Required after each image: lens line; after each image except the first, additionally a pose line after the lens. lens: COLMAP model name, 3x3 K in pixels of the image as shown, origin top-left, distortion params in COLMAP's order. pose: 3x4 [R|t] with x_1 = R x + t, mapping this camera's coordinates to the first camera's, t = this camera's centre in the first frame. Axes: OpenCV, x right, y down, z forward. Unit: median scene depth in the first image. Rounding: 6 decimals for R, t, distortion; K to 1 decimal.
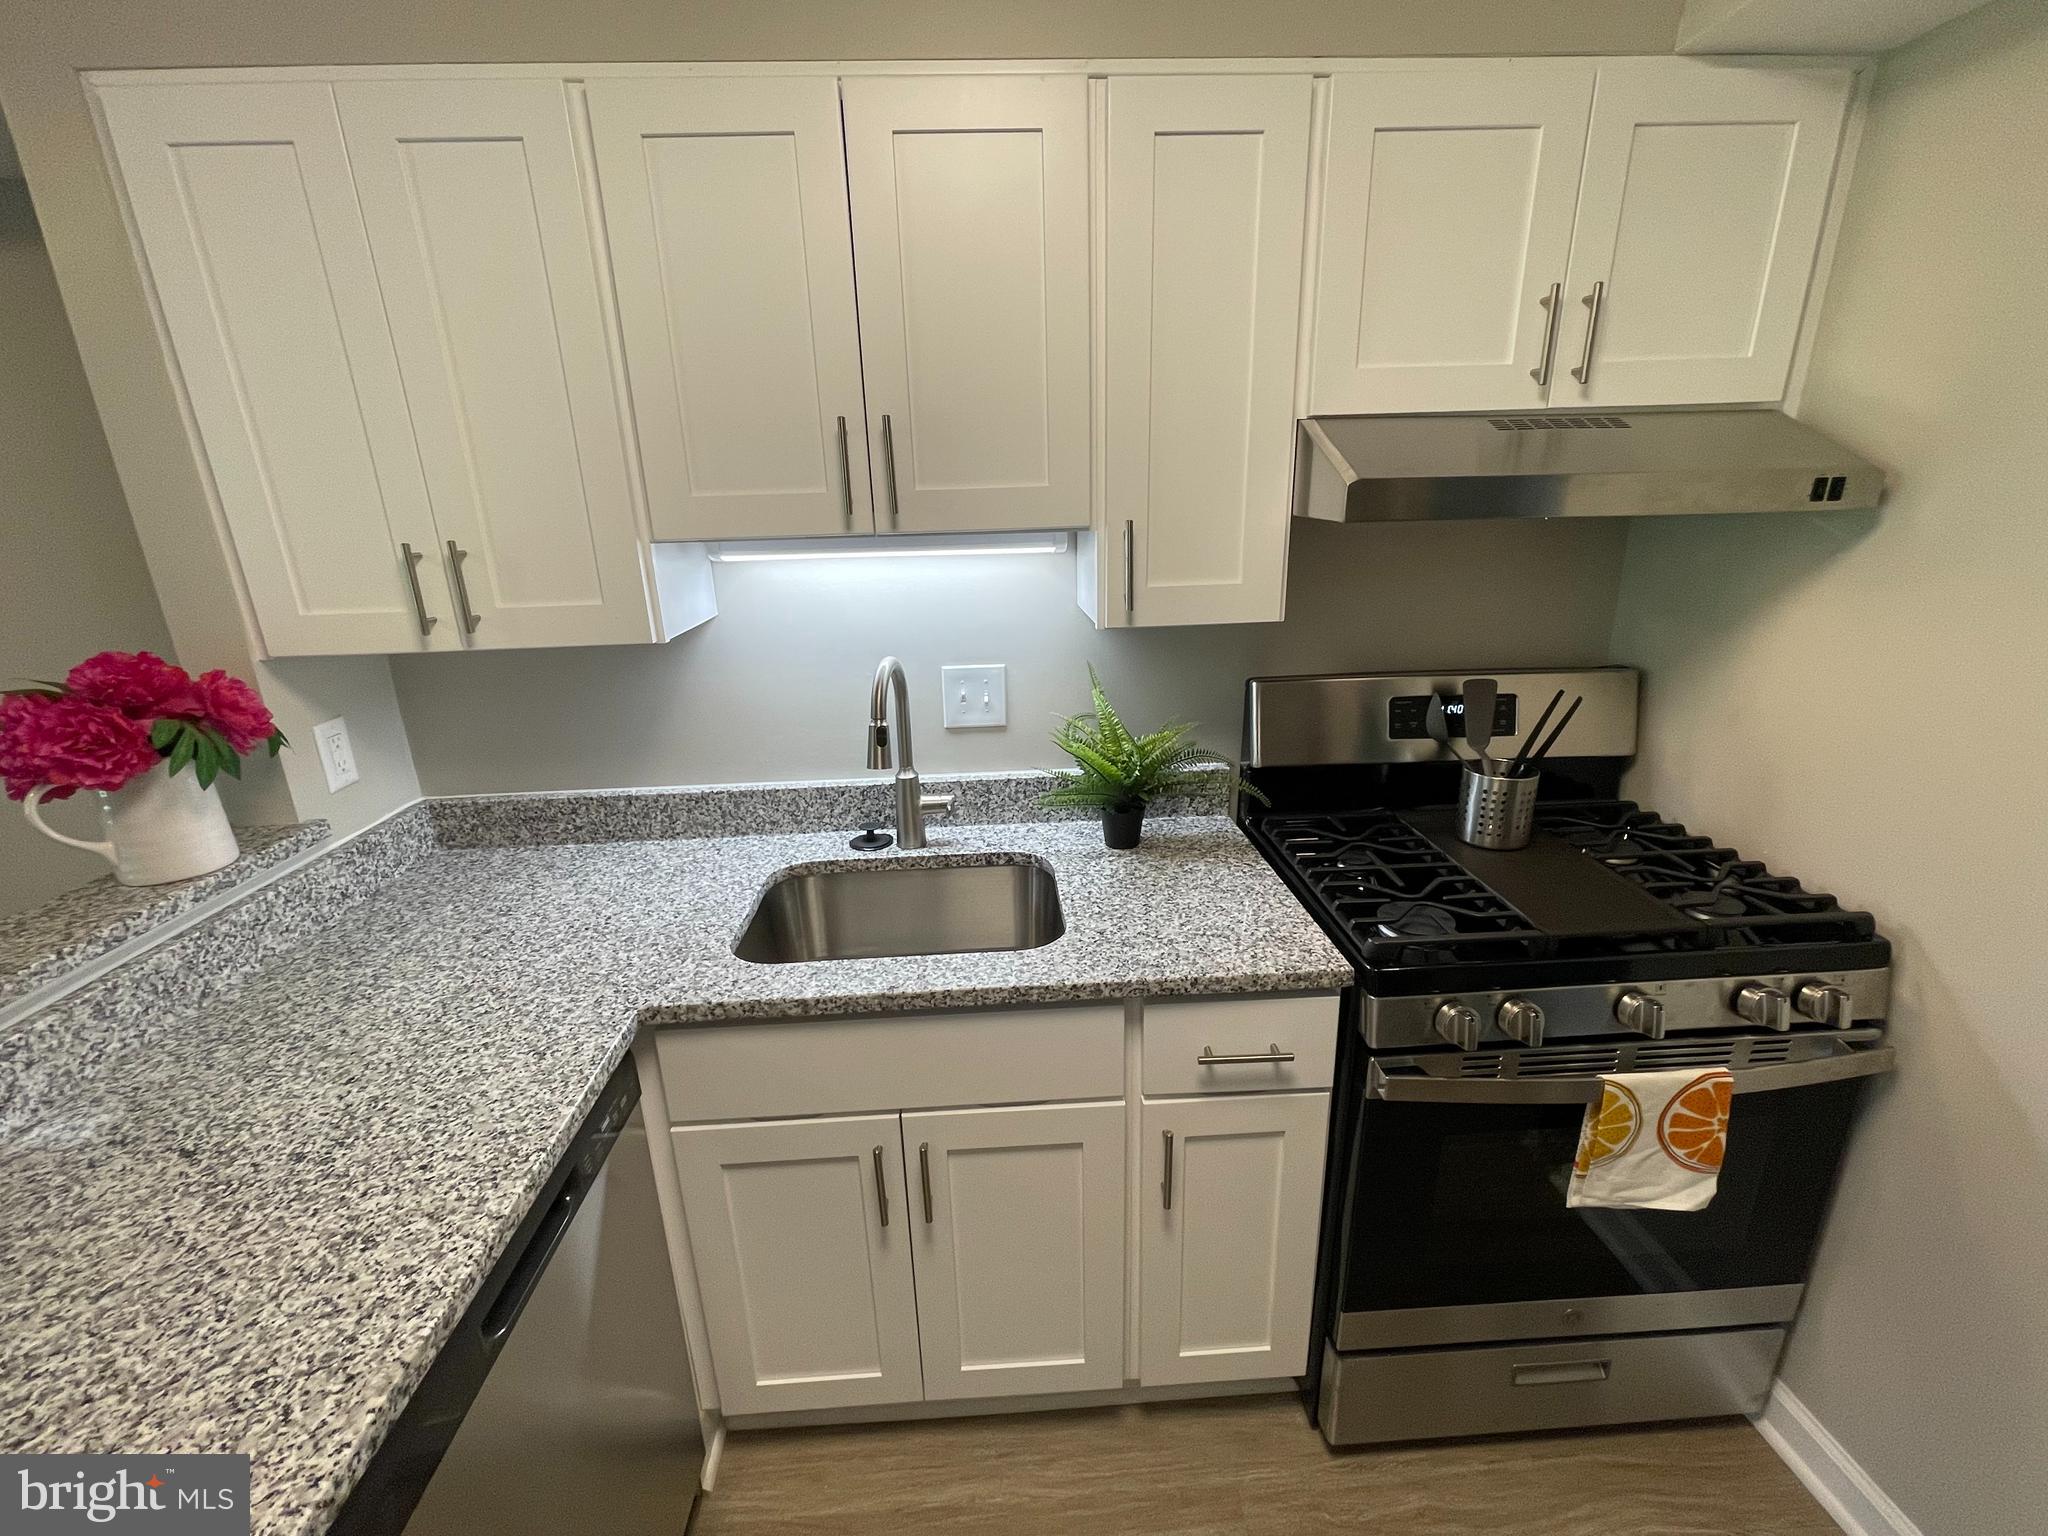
lens RADIAL K [[877.5, 0, 1024.0], [0, 877.5, 768.0], [0, 0, 1]] dist [-0.002369, 0.000067]
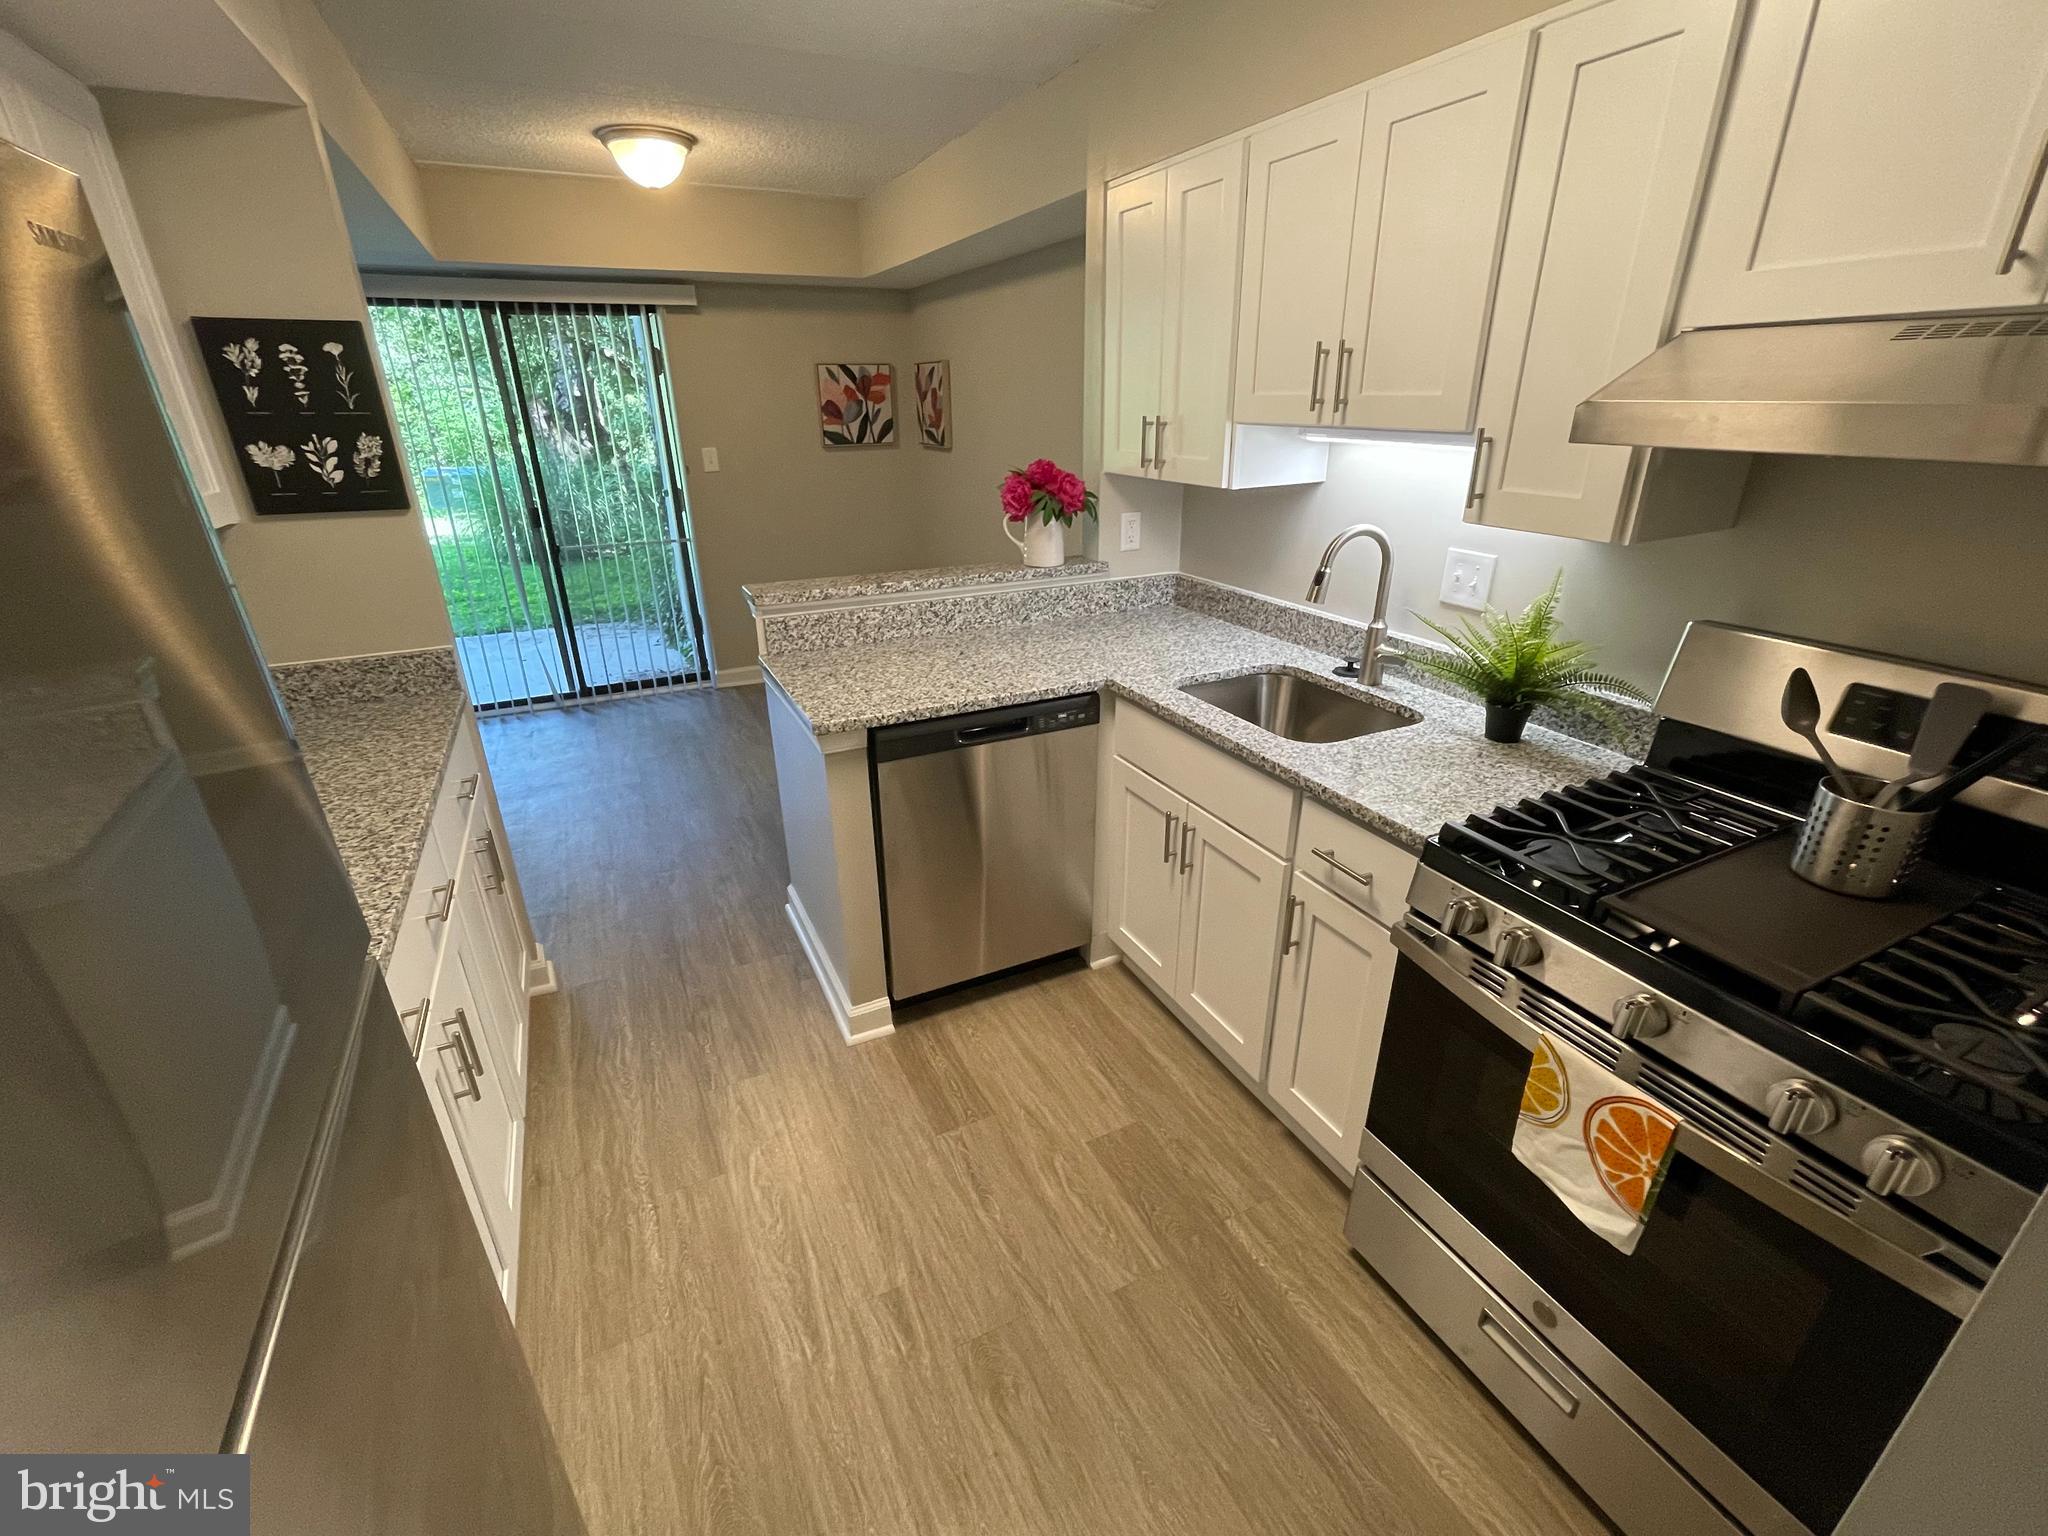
lens RADIAL K [[877.5, 0, 1024.0], [0, 877.5, 768.0], [0, 0, 1]] dist [-0.002369, 0.000067]
pose [[0.391986, 0.382688, -0.836598, 0.911561], [-0.271509, 0.916992, 0.292248, -0.039755], [0.878994, 0.112586, 0.463352, -0.006322]]
